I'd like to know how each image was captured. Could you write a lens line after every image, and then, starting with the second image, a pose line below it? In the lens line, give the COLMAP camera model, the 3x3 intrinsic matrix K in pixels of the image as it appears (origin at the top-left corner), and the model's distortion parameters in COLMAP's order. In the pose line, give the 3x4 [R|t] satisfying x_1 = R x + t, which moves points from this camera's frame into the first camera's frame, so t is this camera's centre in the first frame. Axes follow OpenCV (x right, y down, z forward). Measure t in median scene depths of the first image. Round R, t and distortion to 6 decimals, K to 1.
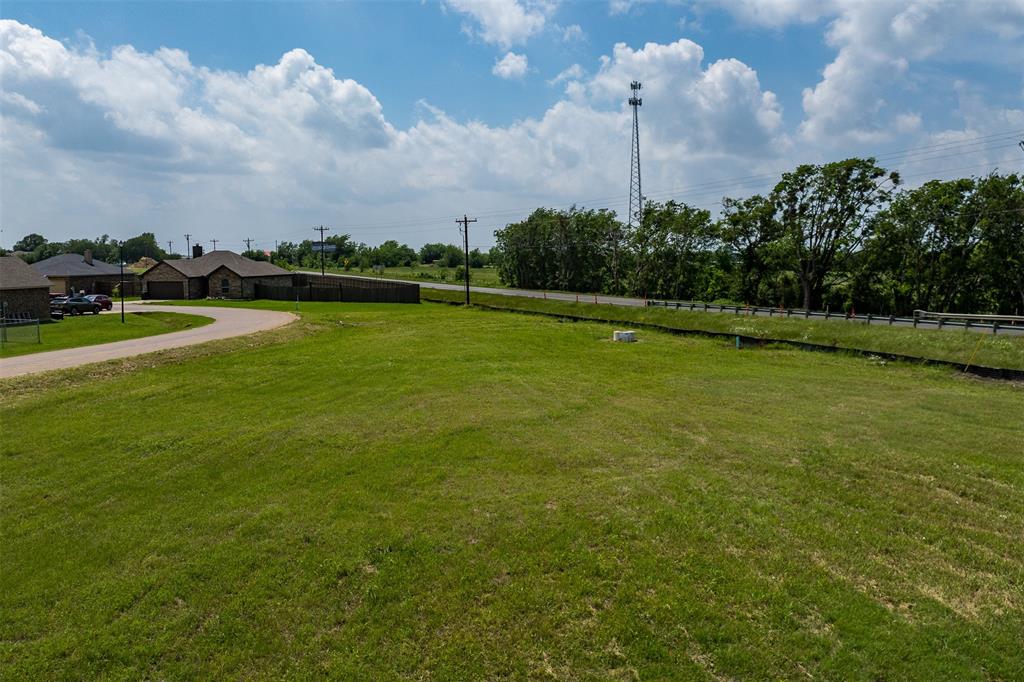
lens RADIAL K [[901.7, 0, 512.1], [0, 901.7, 342.0], [0, 0, 1]] dist [-0.017889, -0.007721]
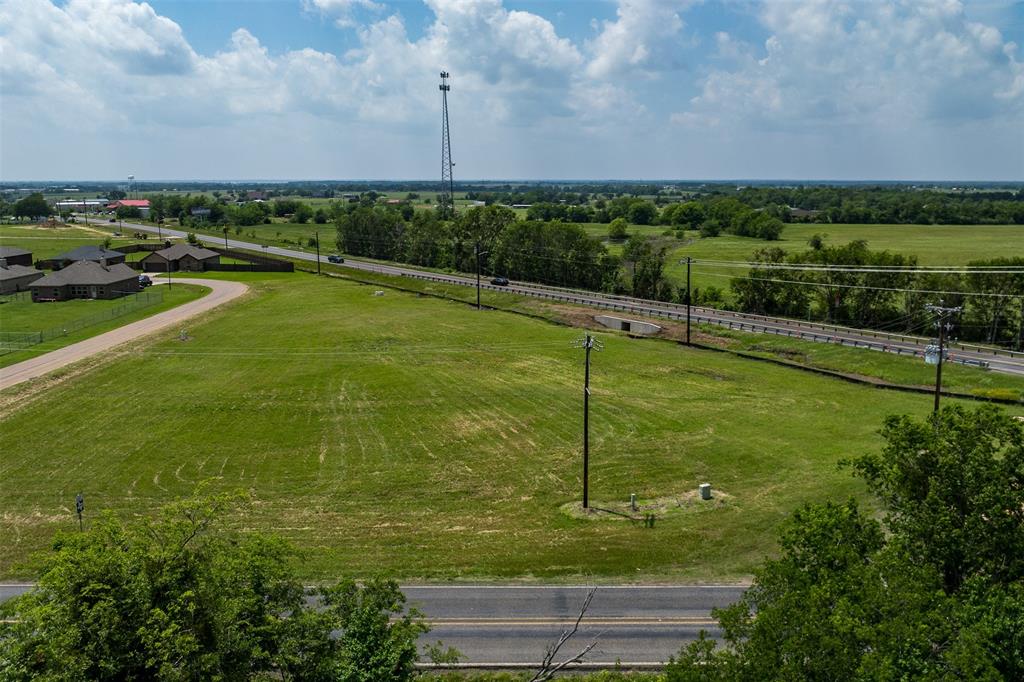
lens RADIAL K [[901.7, 0, 511.9], [0, 901.7, 341.5], [0, 0, 1]] dist [-0.017889, -0.007721]
pose [[0.985896, -0.032431, 0.164186, 0.022330], [0.019175, 0.996473, 0.081690, -0.025651], [-0.166256, -0.077389, 0.983041, -0.603267]]
